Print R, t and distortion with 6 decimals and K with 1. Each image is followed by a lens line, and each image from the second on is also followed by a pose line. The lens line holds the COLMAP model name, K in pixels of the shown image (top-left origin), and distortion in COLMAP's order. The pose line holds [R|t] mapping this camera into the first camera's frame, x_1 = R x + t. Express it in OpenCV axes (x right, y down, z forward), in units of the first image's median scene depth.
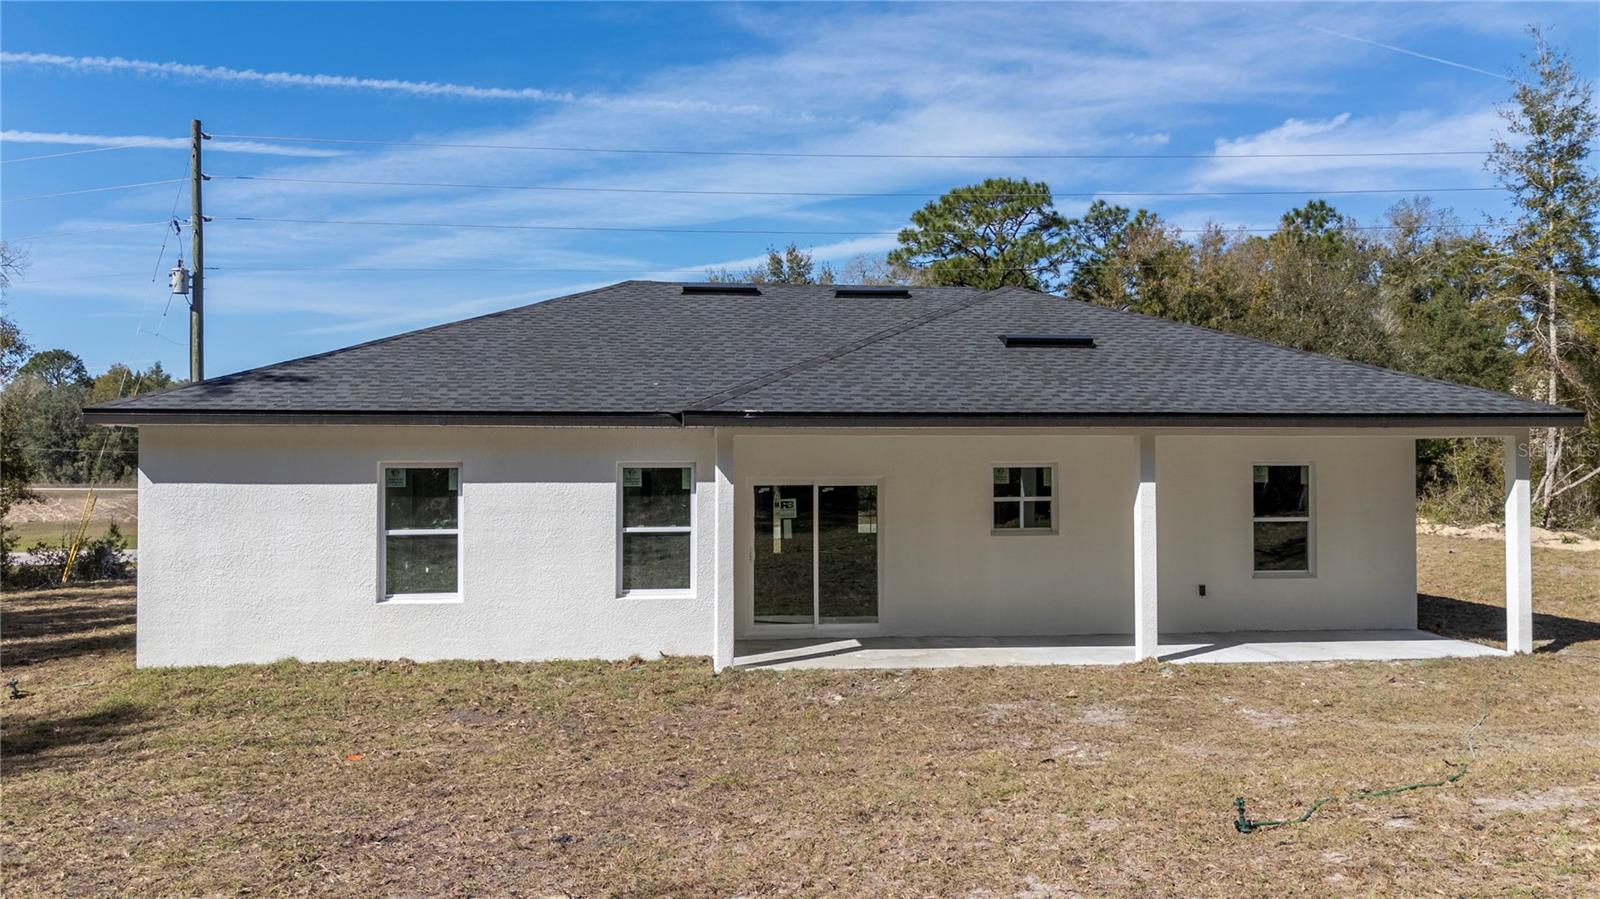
lens RADIAL K [[1197.4, 0, 794.9], [0, 1197.4, 439.6], [0, 0, 1]] dist [0.127819, -0.146871]
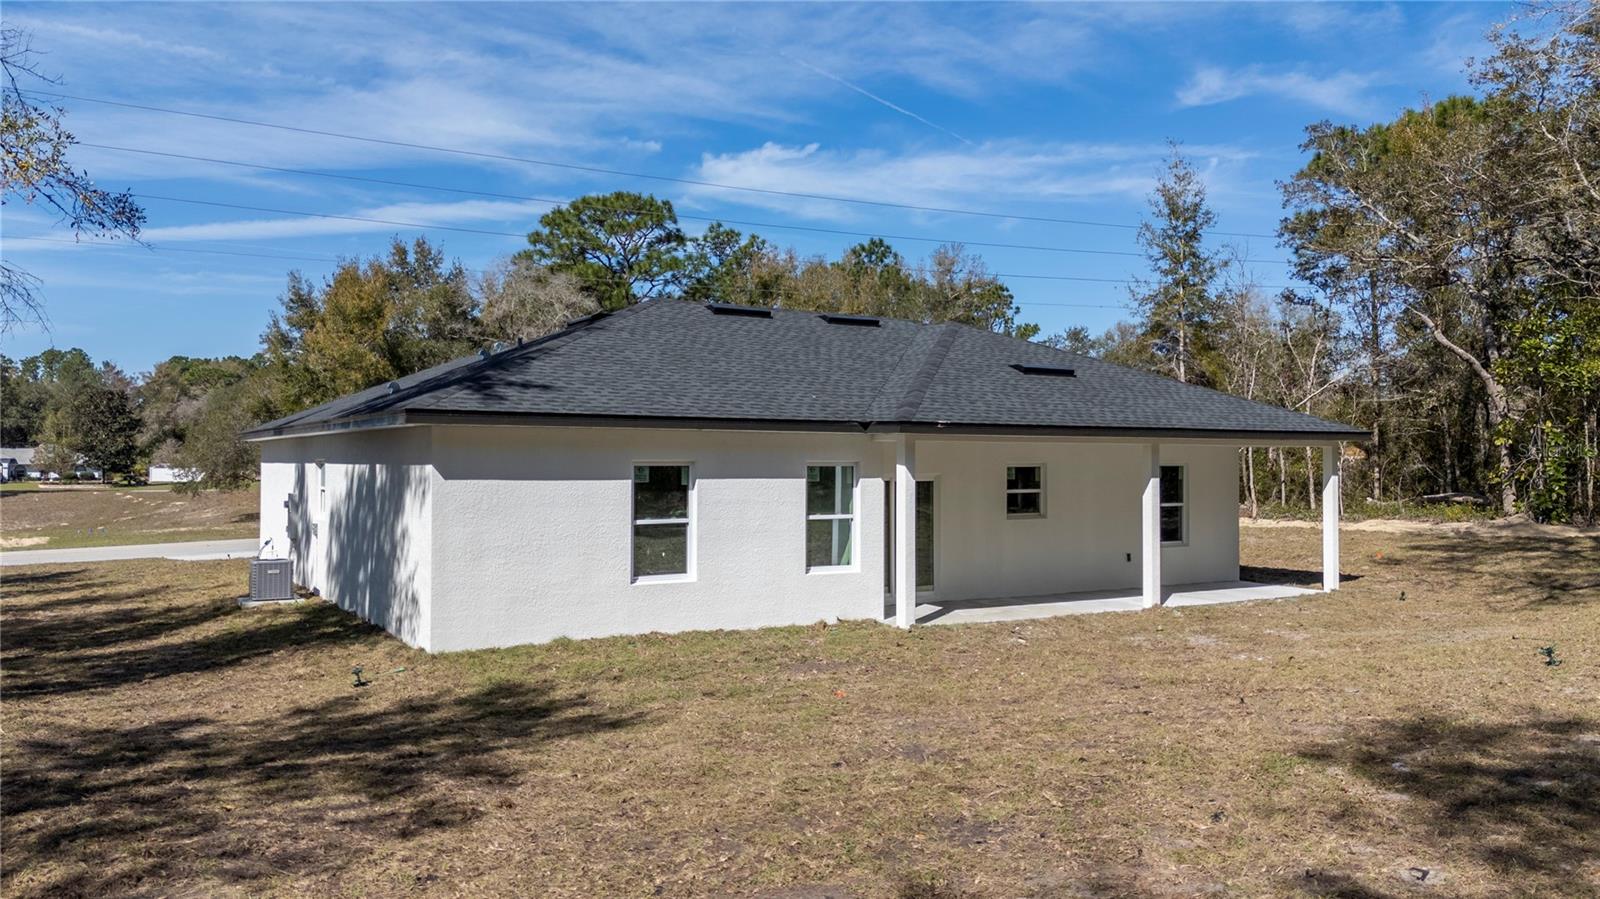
lens RADIAL K [[1197.4, 0, 794.9], [0, 1197.4, 439.6], [0, 0, 1]] dist [0.127819, -0.146871]
pose [[0.910292, 0.010648, 0.413831, -0.466385], [-0.010849, 0.999939, -0.001866, -0.000543], [-0.413825, -0.002791, 0.910352, -0.062357]]
